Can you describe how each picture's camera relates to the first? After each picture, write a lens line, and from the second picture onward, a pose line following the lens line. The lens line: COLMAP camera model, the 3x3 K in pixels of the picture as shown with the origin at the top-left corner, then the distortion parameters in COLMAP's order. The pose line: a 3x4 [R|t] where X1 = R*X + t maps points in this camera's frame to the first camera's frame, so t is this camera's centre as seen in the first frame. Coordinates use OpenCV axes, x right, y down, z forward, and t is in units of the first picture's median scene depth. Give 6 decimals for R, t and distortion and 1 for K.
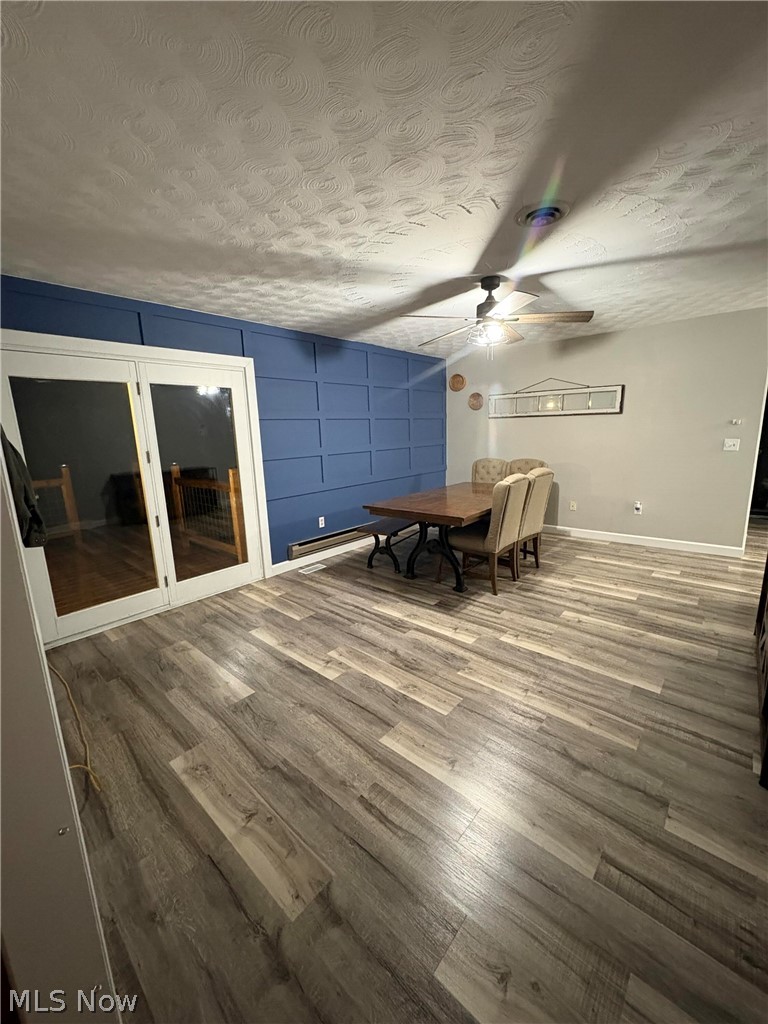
lens RADIAL K [[406.7, 0, 383.3], [0, 406.7, 510.6], [0, 0, 1]] dist [-0.000089, 0.000684]
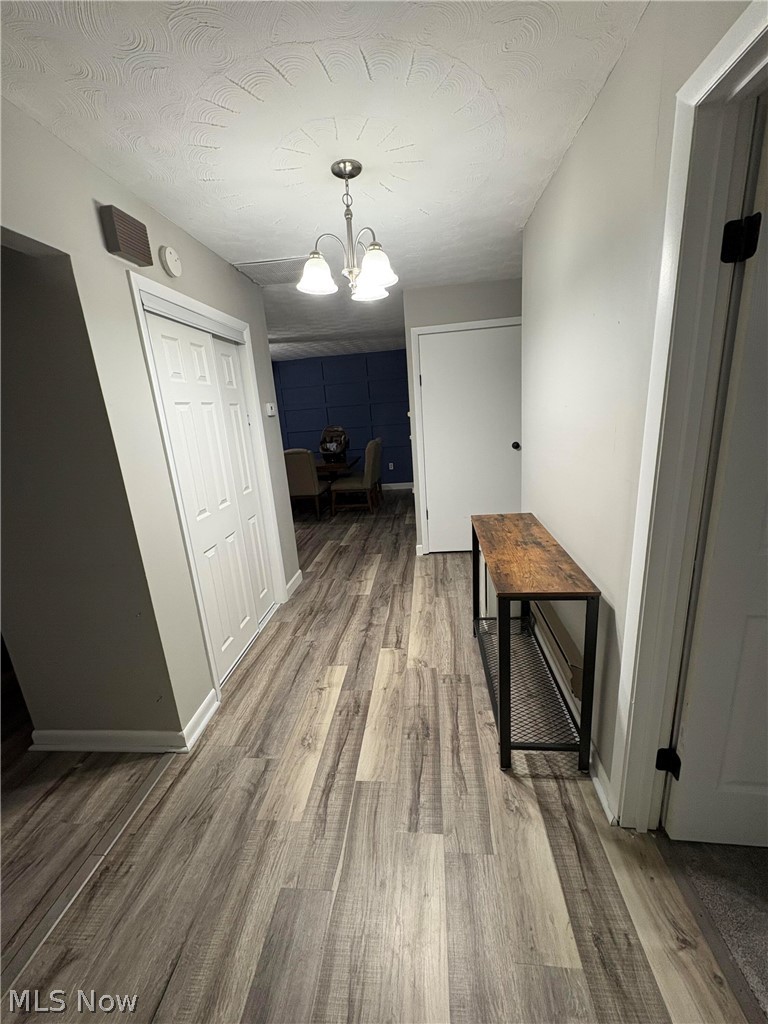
lens RADIAL K [[414.7, 0, 385.7], [0, 414.7, 491.8], [0, 0, 1]] dist [-0.000049, 0.000139]
pose [[0.583888, 0.152981, -0.797291, 2.160755], [-0.107331, 0.988011, 0.110972, -0.185696], [0.804708, 0.020779, 0.593307, 0.460315]]
